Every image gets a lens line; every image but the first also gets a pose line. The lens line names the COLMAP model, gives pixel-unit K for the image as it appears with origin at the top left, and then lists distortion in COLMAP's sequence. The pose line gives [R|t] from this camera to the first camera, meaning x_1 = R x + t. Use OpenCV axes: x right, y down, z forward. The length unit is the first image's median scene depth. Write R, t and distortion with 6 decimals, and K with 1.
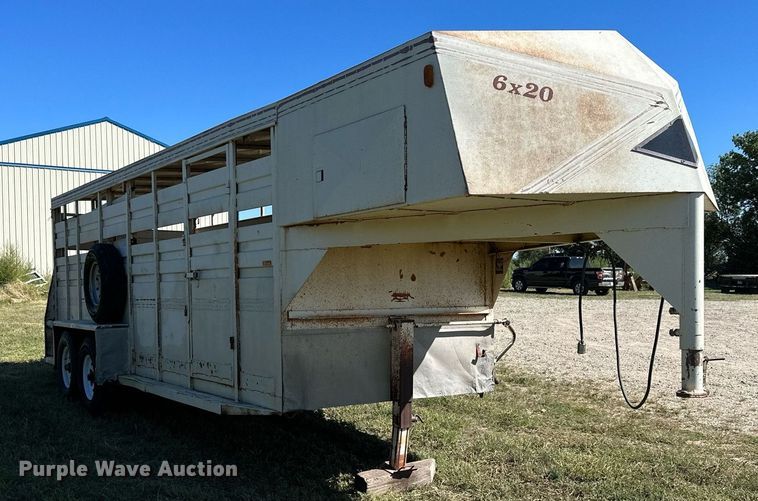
lens RADIAL K [[787.7, 0, 361.9], [0, 787.7, 317.4], [0, 0, 1]] dist [0.203822, -0.397596]
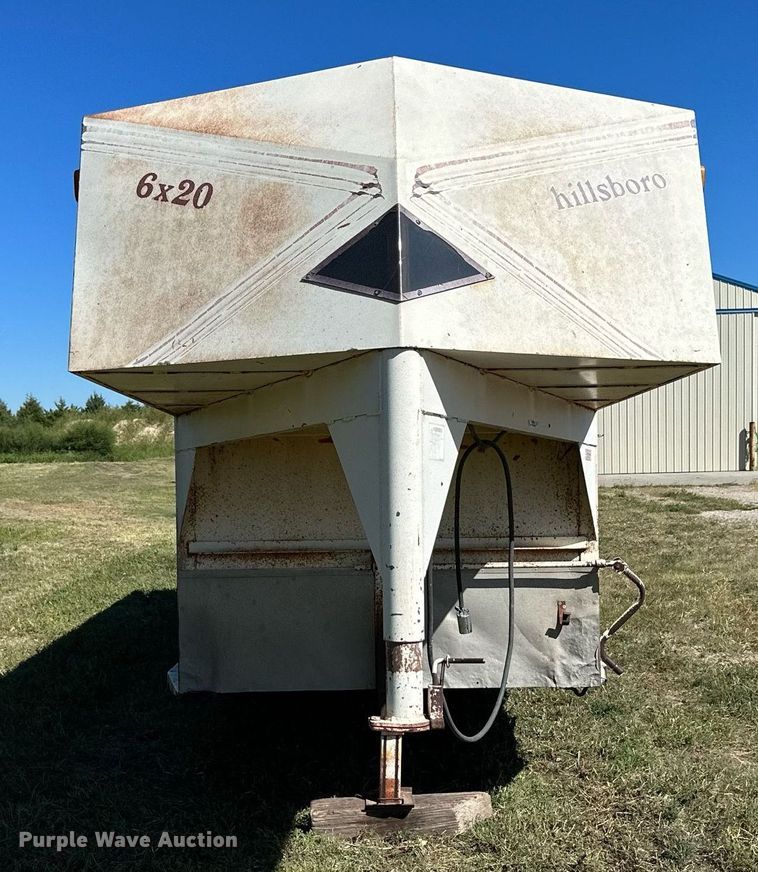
lens RADIAL K [[1192.8, 0, 377.3], [0, 1192.8, 510.4], [0, 0, 1]] dist [0.160205, -0.058931]
pose [[0.845758, 0.005886, -0.533534, 0.546839], [-0.011905, 0.999898, -0.007841, -0.026790], [0.533433, 0.012984, 0.845742, 0.211713]]
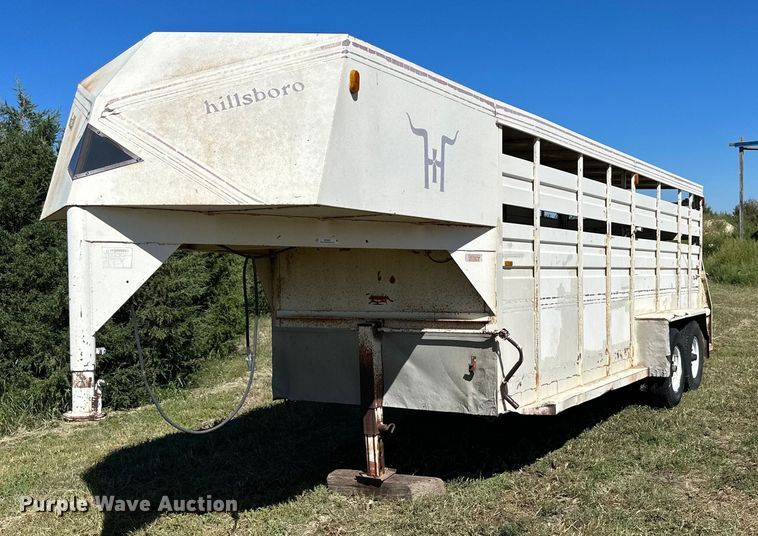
lens RADIAL K [[803.8, 0, 424.8], [0, 803.8, 314.3], [0, 0, 1]] dist [0.202421, -0.395900]
pose [[0.456655, 0.044464, -0.888532, 0.977778], [-0.021956, 0.999009, 0.038708, -0.048832], [0.889373, 0.001833, 0.457179, 0.614284]]
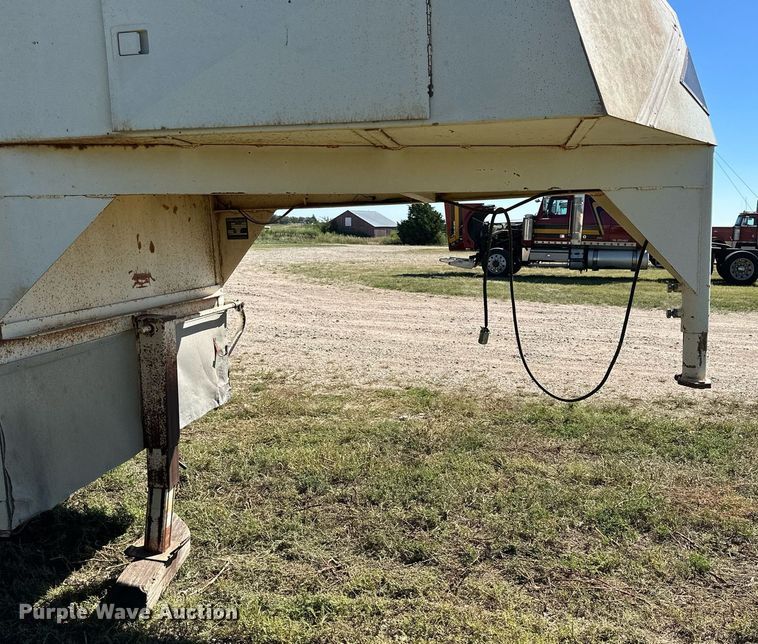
lens RADIAL K [[708.7, 0, 419.3], [0, 708.7, 343.6], [0, 0, 1]] dist [0.178066, -0.318962]
pose [[0.644414, -0.123317, 0.754667, -0.247474], [0.043702, 0.991237, 0.124656, -0.038209], [-0.763427, -0.047350, 0.644157, 0.484733]]
